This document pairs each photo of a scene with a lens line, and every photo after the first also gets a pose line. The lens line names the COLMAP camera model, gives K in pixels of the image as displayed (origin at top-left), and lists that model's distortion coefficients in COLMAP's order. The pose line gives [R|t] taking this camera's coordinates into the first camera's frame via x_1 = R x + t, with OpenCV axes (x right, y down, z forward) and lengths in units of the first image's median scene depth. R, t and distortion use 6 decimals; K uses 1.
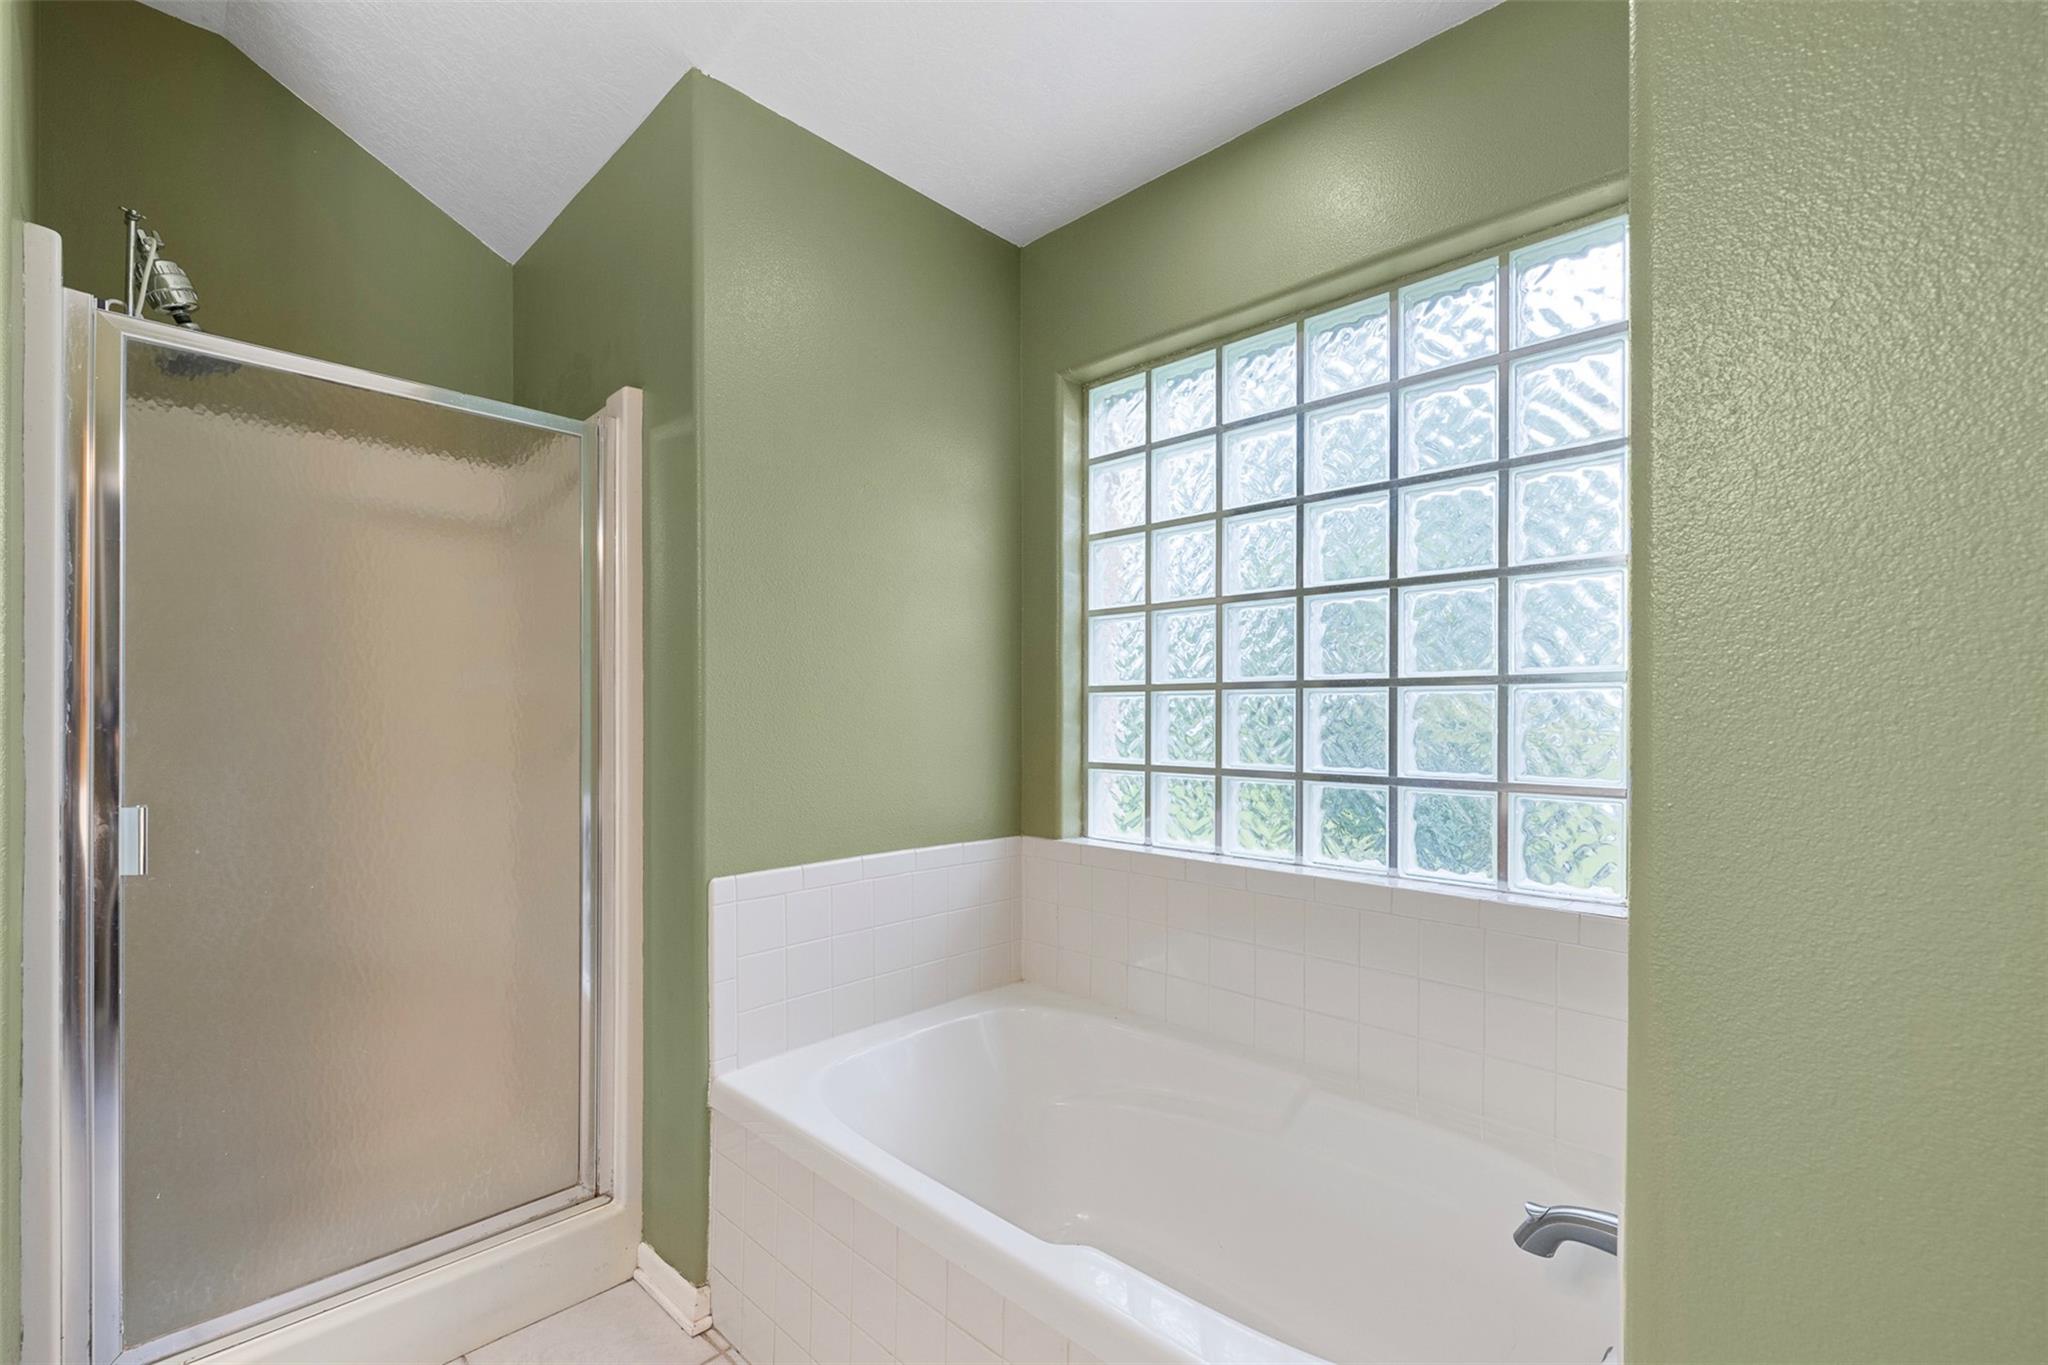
lens RADIAL K [[873.8, 0, 1028.5], [0, 873.8, 699.2], [0, 0, 1]] dist [-0.000149, -0.000212]
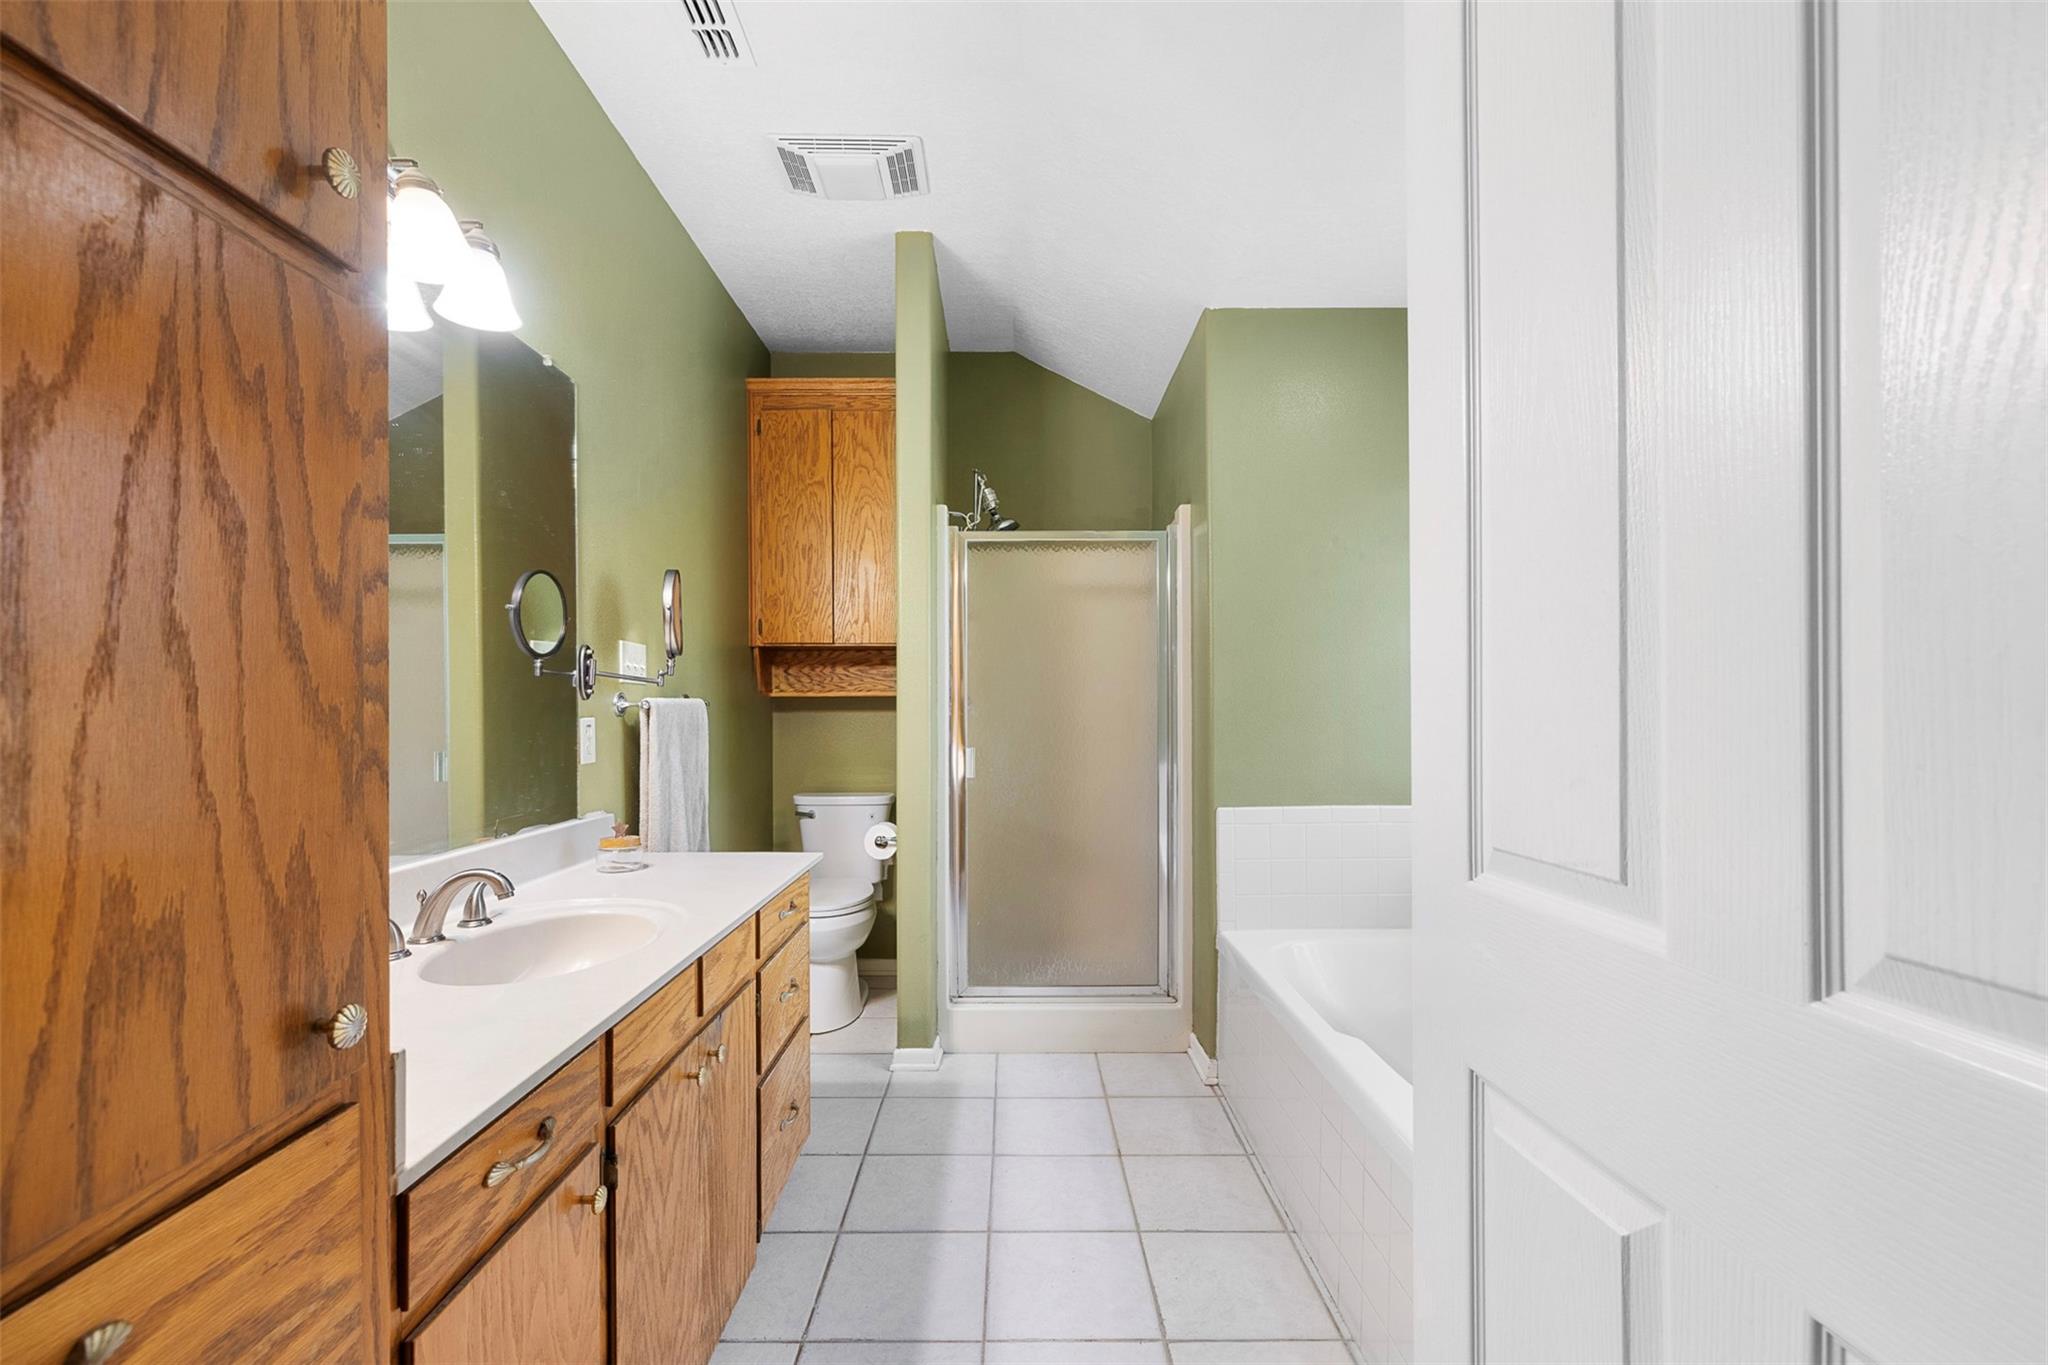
lens RADIAL K [[873.8, 0, 1018.4], [0, 873.8, 695.8], [0, 0, 1]] dist [-0.000149, -0.000212]
pose [[0.691249, -0.005941, -0.722592, 0.533846], [0.005356, 0.999981, -0.003097, 0.002372], [0.722597, -0.001729, 0.691268, -0.366927]]
